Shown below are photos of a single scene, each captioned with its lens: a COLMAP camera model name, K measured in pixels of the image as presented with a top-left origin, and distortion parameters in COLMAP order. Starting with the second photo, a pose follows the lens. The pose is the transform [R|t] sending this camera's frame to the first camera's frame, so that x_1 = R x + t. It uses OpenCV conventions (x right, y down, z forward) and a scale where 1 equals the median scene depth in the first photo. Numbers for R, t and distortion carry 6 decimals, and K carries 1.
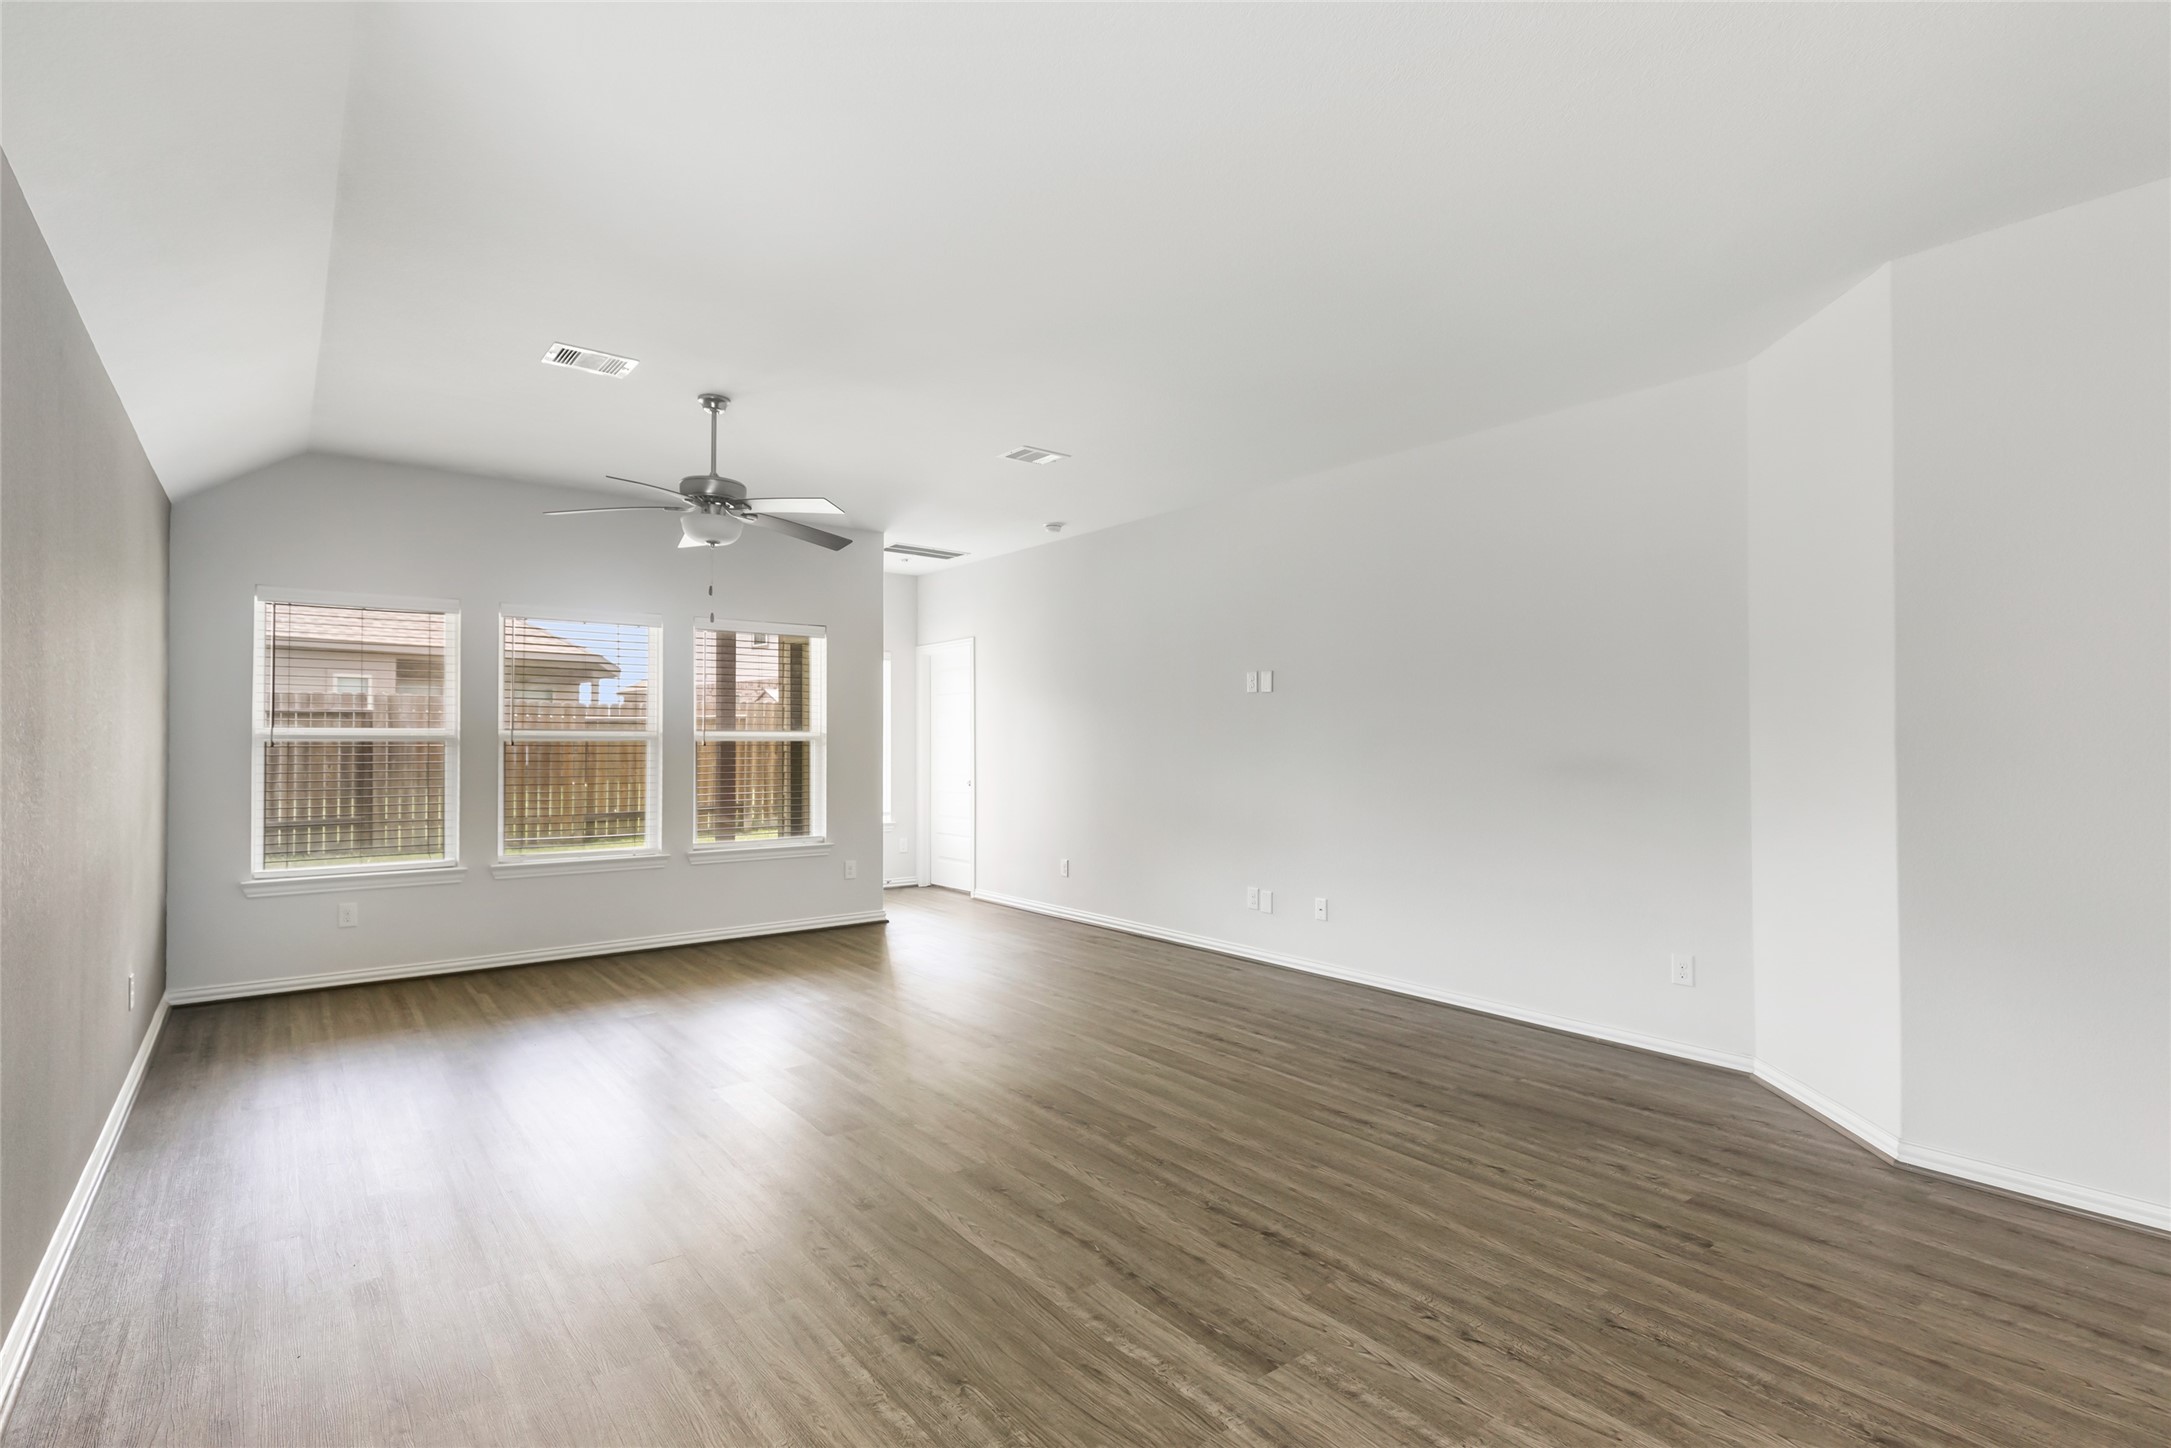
lens RADIAL K [[1024.7, 0, 1091.9], [0, 1024.7, 735.4], [0, 0, 1]] dist [0.007922, -0.002402]
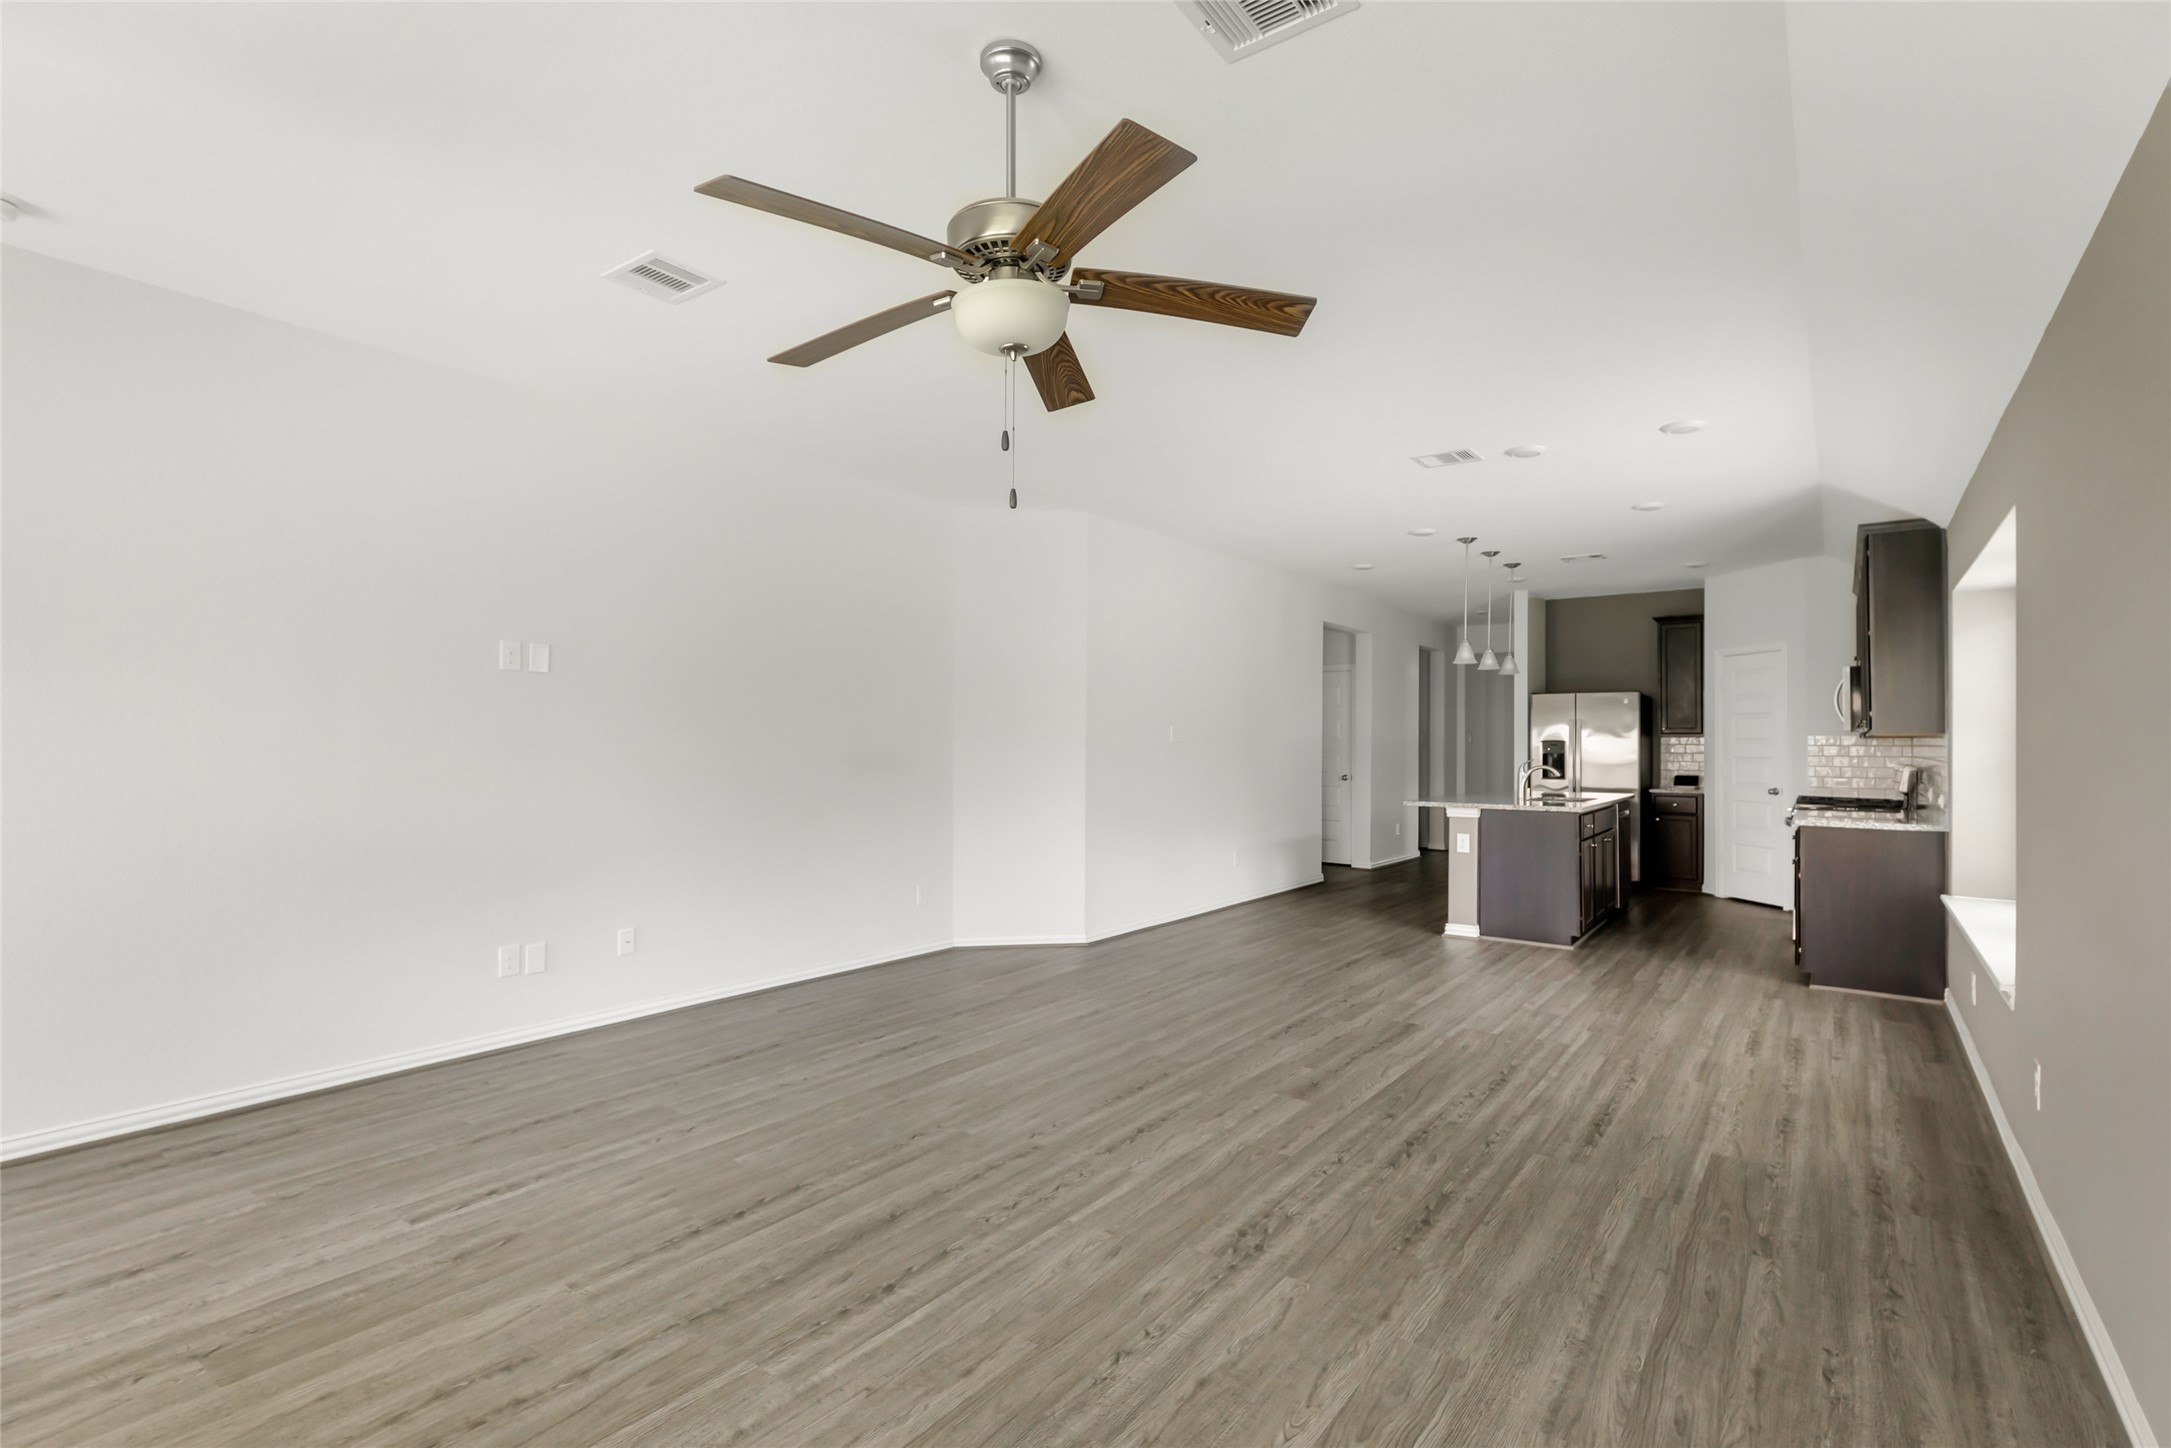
lens RADIAL K [[1024.7, 0, 1085.2], [0, 1024.7, 716.8], [0, 0, 1]] dist [0.007922, -0.002402]
pose [[-0.264216, 0.019834, 0.964260, -0.862910], [-0.013435, 0.999616, -0.024243, 0.003229], [-0.964370, -0.019360, -0.263848, 1.092100]]
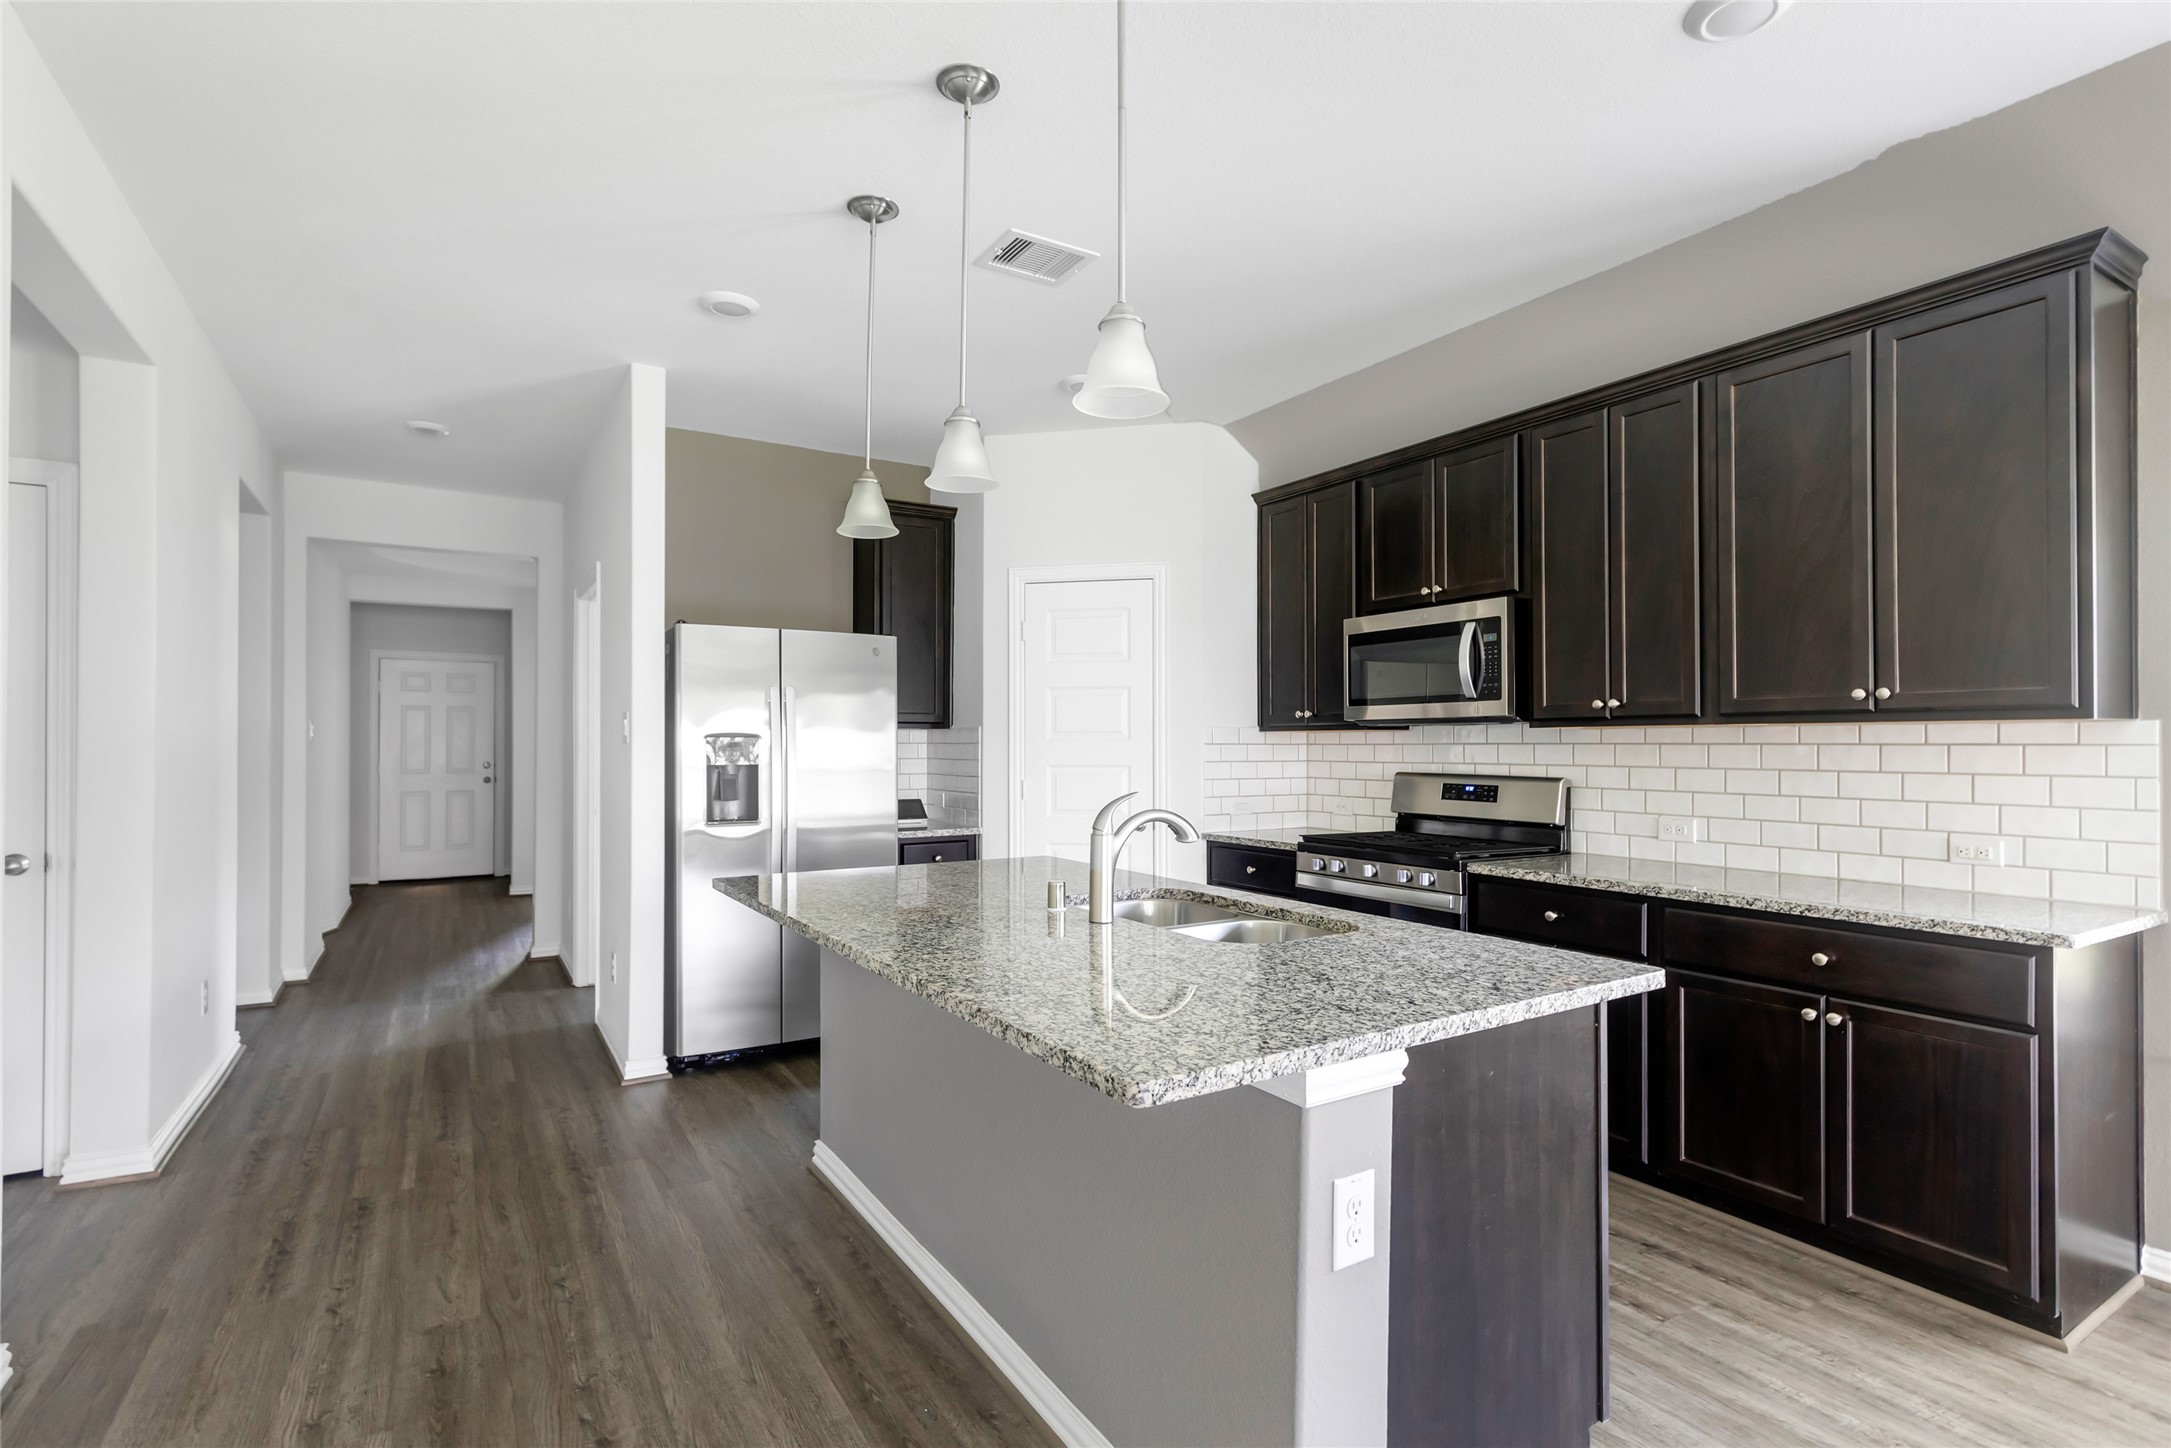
lens RADIAL K [[1024.7, 0, 1093.7], [0, 1024.7, 737.4], [0, 0, 1]] dist [0.007922, -0.002402]
pose [[-0.994742, -0.004684, 0.102307, 0.523634], [-0.006248, 0.999868, -0.014971, 0.002753], [-0.102223, -0.015531, -0.994640, 0.466010]]
